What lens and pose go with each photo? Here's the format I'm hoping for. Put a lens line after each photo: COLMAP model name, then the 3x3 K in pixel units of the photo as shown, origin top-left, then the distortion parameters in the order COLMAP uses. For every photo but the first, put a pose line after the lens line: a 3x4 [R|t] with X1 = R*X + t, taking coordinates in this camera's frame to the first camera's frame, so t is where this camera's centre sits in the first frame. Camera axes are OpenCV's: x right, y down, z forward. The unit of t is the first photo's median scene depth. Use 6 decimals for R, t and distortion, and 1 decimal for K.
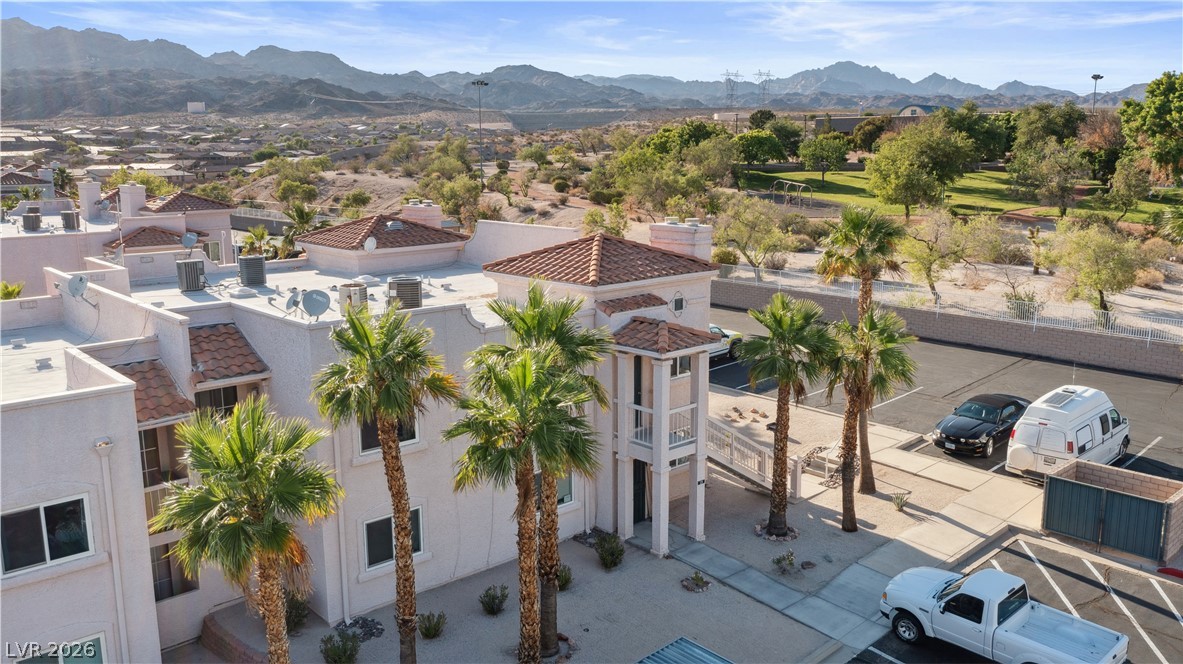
lens RADIAL K [[939.7, 0, 588.3], [0, 939.7, 332.7], [0, 0, 1]] dist [-0.019389, 0.004796]
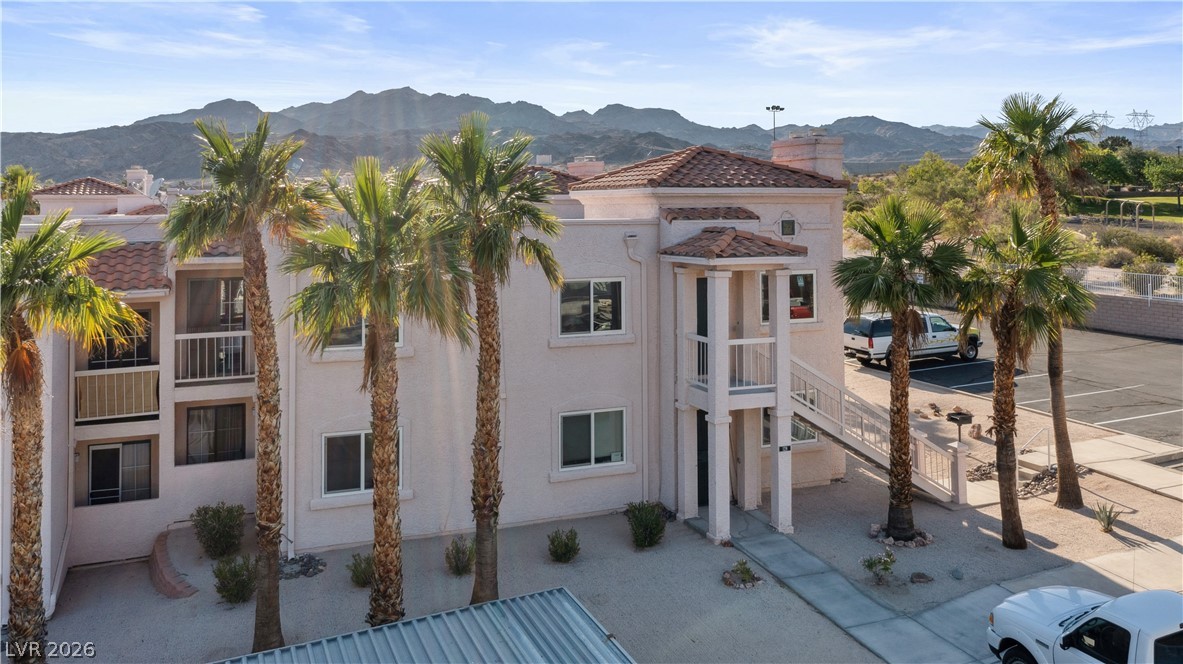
lens RADIAL K [[969.7, 0, 589.3], [0, 969.7, 185.3], [0, 0, 1]] dist [-0.011591, -0.001786]
pose [[0.940182, -0.002634, -0.340663, 0.211958], [-0.068978, 0.977786, -0.197931, 0.105823], [0.333617, 0.209589, 0.919115, 0.181158]]
